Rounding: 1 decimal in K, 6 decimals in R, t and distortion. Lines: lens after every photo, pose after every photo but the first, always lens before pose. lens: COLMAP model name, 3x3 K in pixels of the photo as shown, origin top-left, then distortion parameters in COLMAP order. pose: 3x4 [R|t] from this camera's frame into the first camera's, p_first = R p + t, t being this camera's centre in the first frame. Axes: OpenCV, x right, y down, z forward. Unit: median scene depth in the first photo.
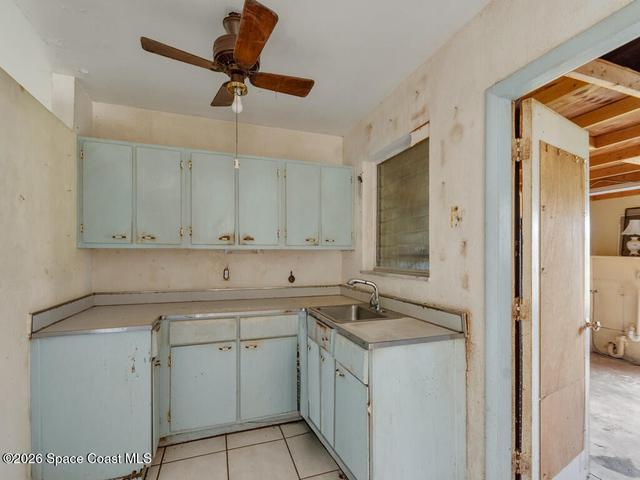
lens RADIAL K [[289.1, 0, 318.1], [0, 289.1, 256.6], [0, 0, 1]] dist [0.003254, 0.000075]
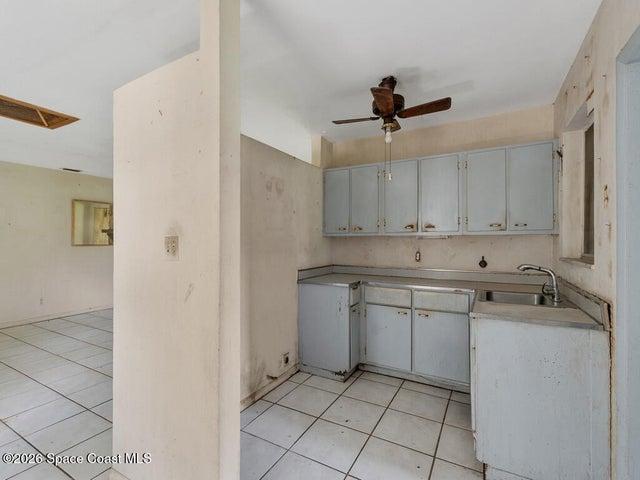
lens RADIAL K [[301.8, 0, 320.0], [0, 301.8, 240.0], [0, 0, 1]] dist [-0.001419, -0.000122]
pose [[0.691711, -0.004254, -0.722162, 0.398821], [-0.002485, 0.999963, -0.008270, 0.005197], [0.722171, 0.007515, 0.691674, -0.207642]]
